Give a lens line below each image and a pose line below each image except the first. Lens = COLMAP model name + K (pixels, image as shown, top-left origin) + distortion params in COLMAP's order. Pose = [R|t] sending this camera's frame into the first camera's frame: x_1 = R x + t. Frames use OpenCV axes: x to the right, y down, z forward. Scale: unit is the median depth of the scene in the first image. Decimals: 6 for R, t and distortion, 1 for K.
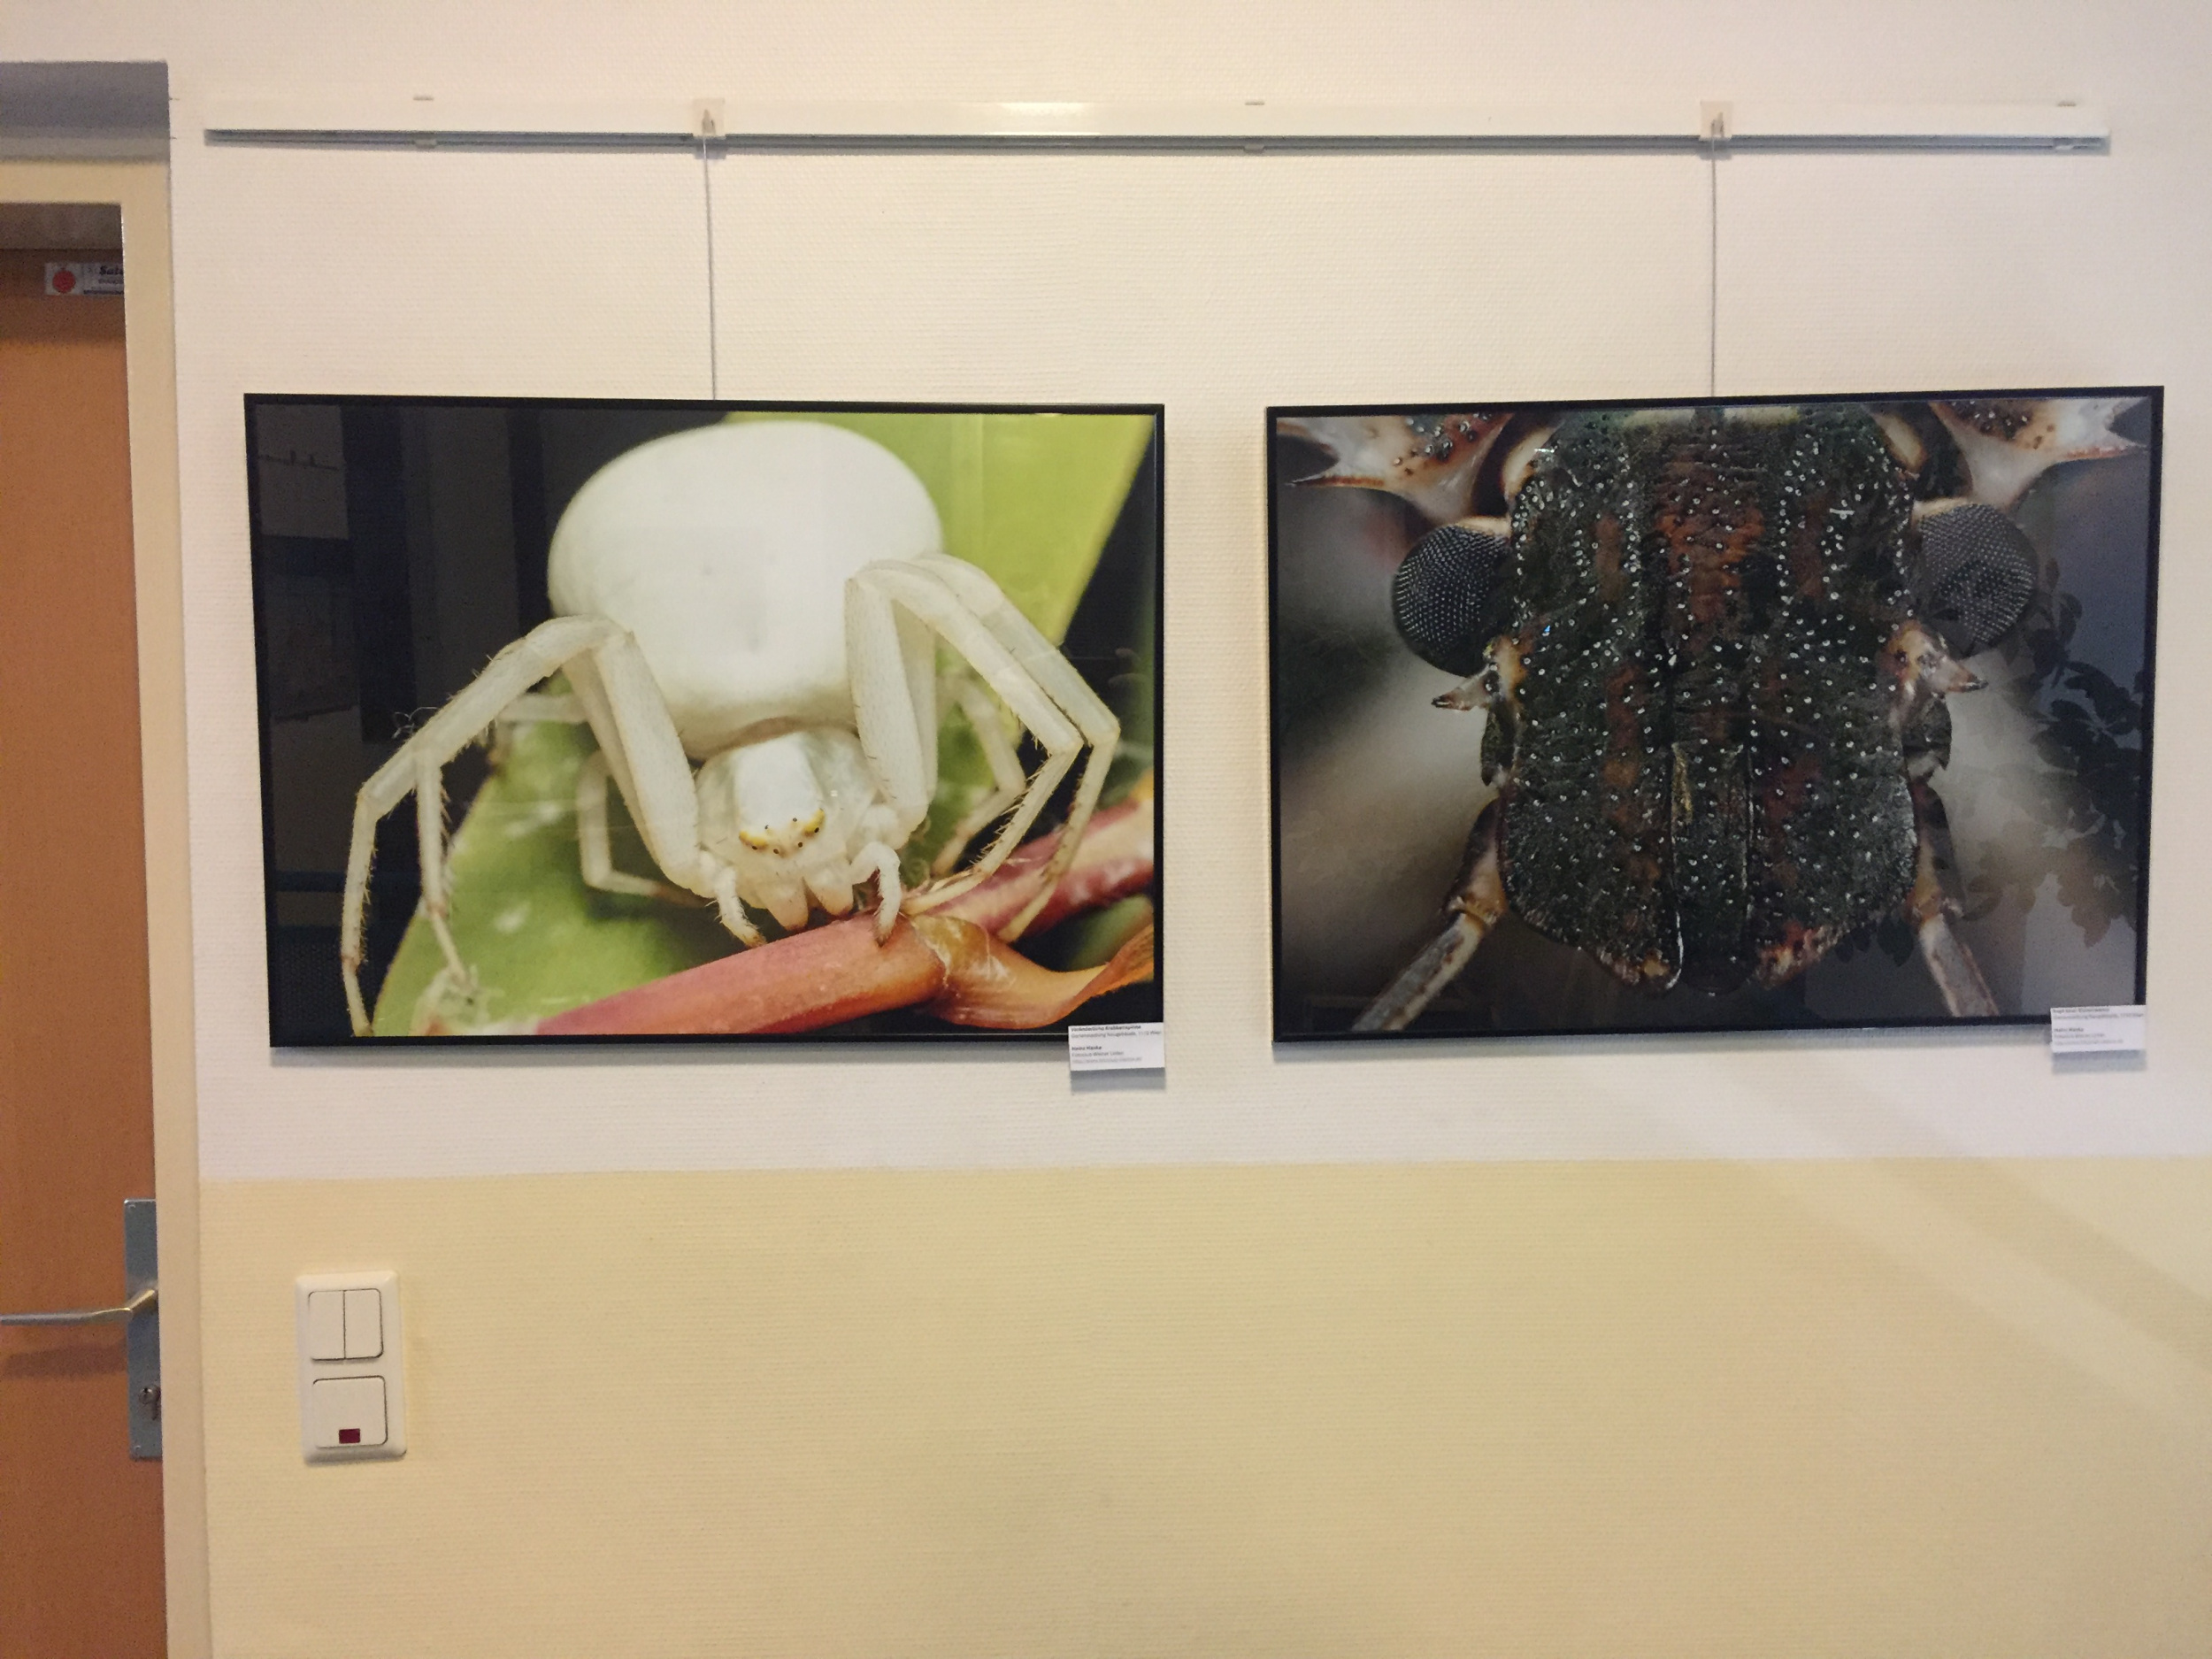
lens RADIAL K [[1888.0, 0, 1109.0], [0, 1888.0, 835.1], [0, 0, 1]] dist [0.076017, -0.095737]
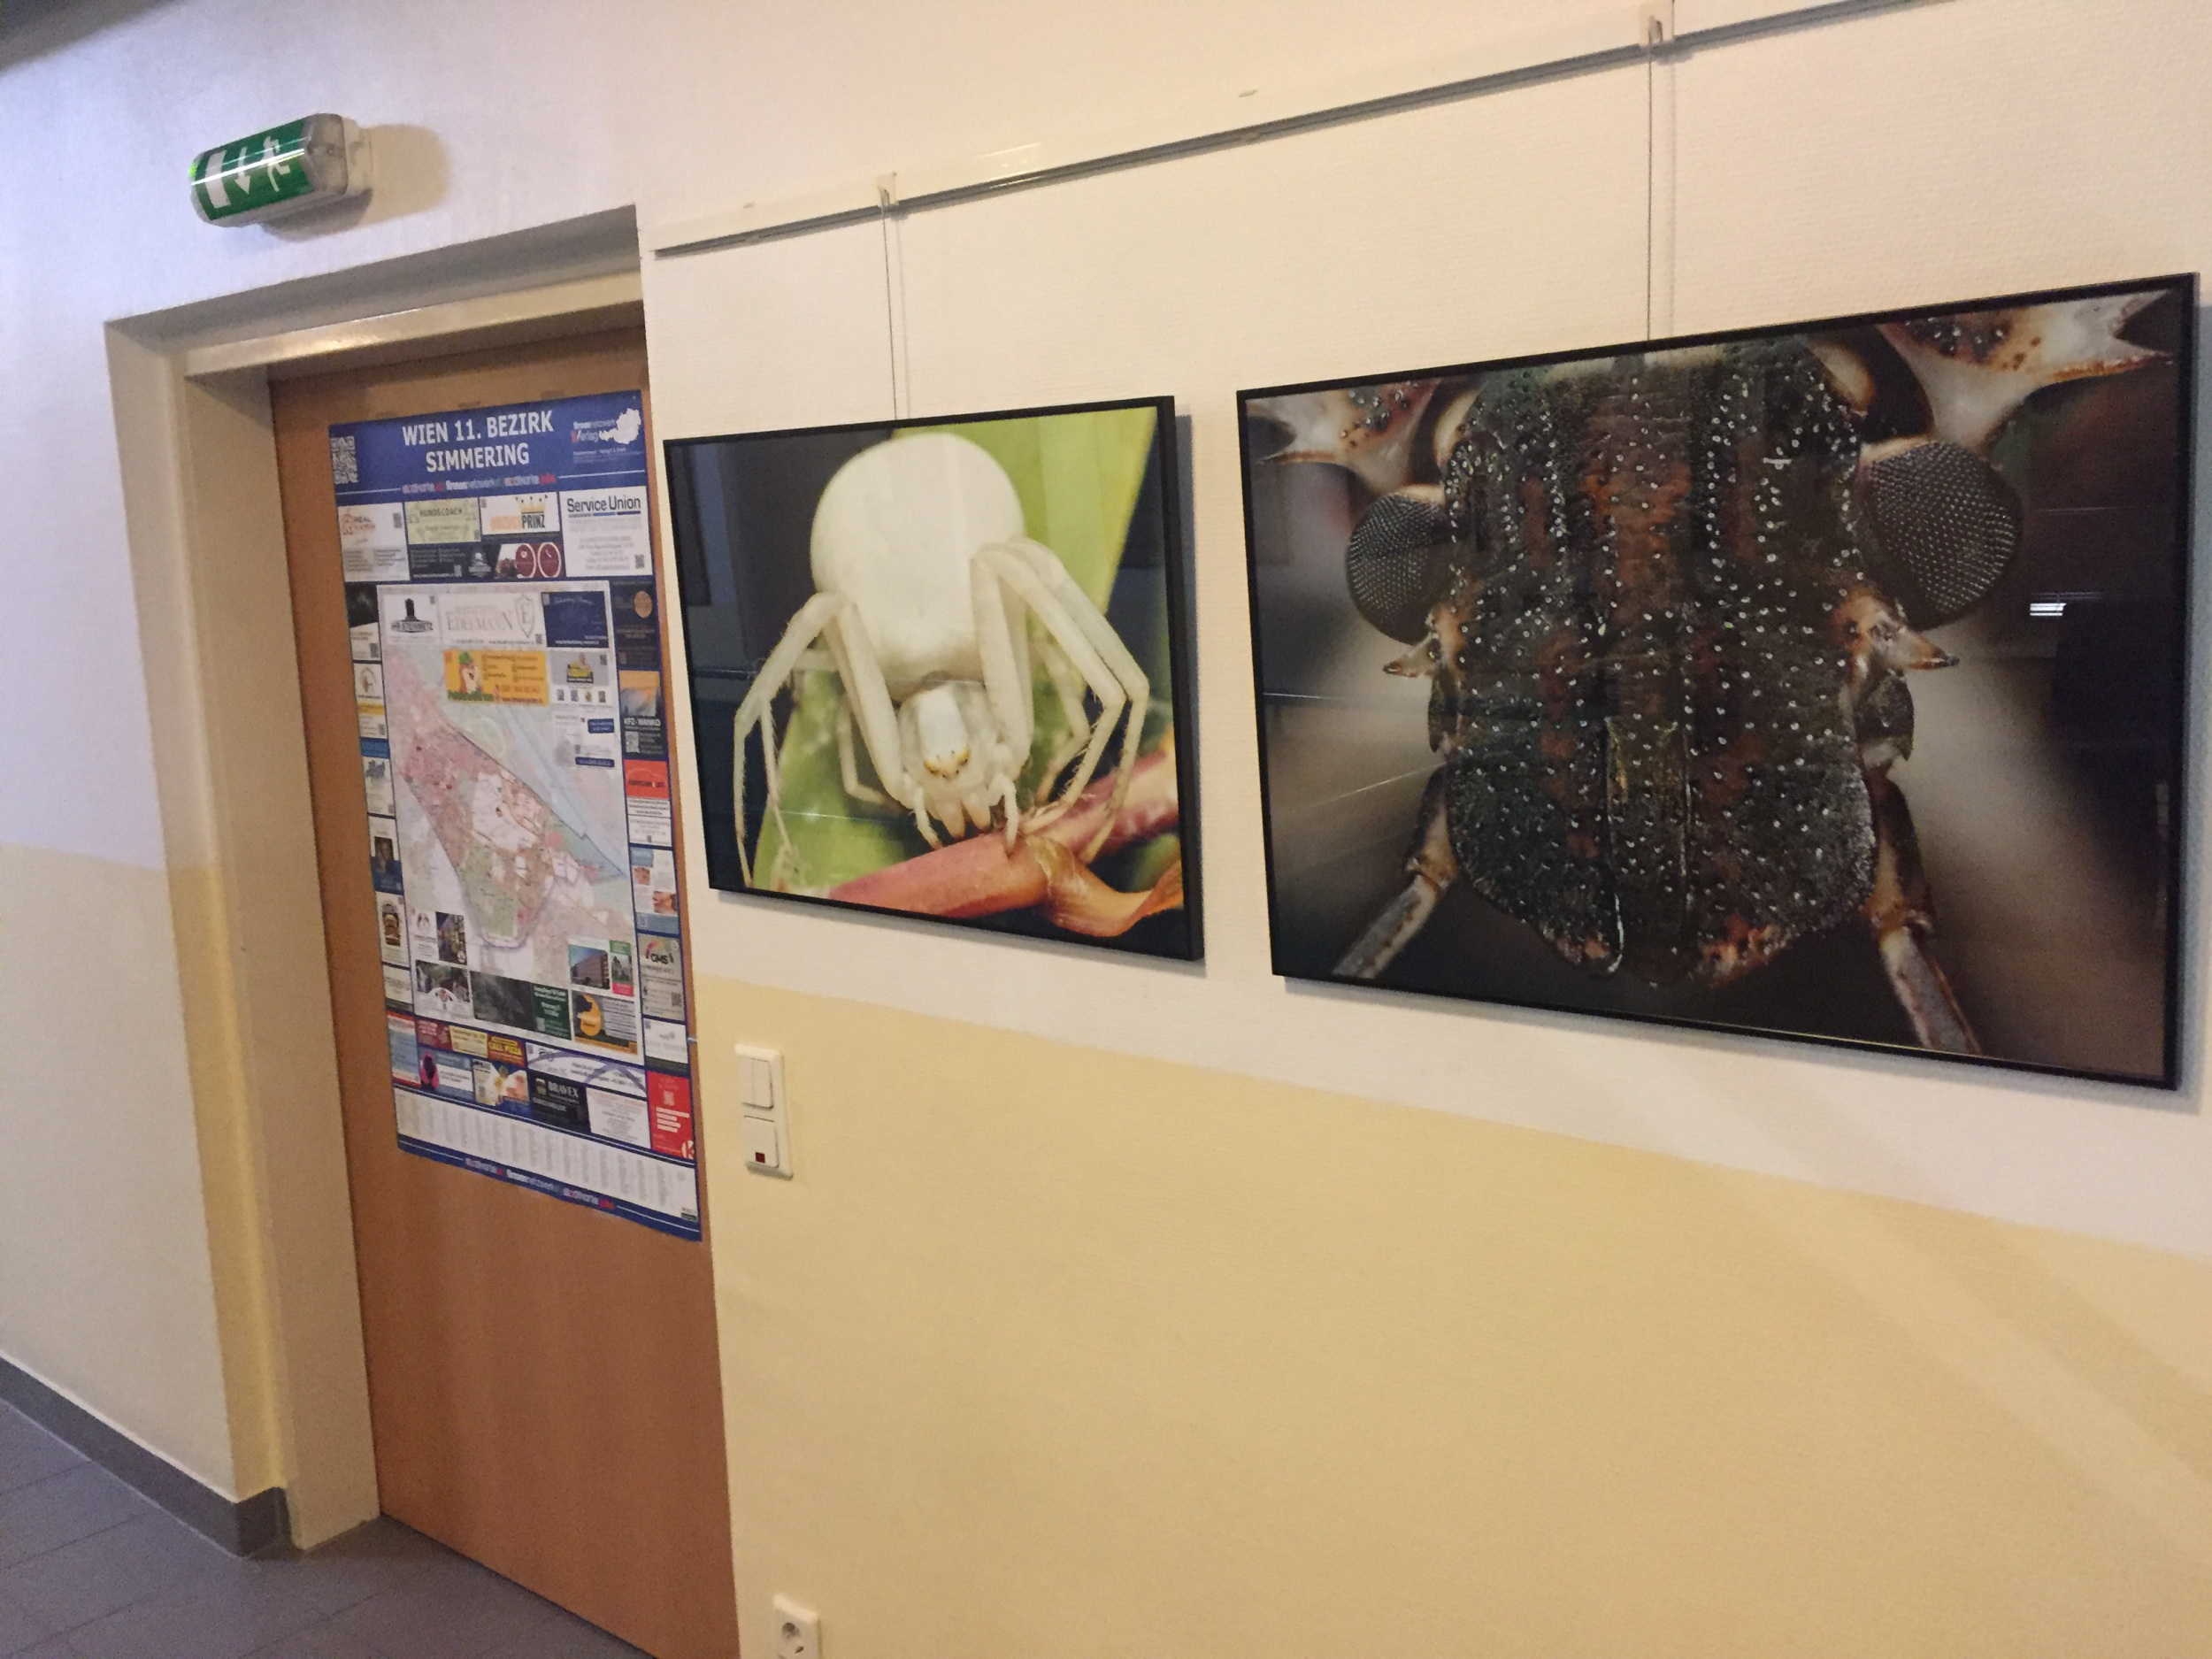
lens RADIAL K [[1888.0, 0, 1109.0], [0, 1888.0, 835.1], [0, 0, 1]] dist [0.076017, -0.095737]
pose [[0.745334, 0.080568, -0.661805, 0.743389], [-0.000188, 0.992696, 0.120639, -0.104260], [0.666691, -0.089792, 0.739906, 0.135097]]
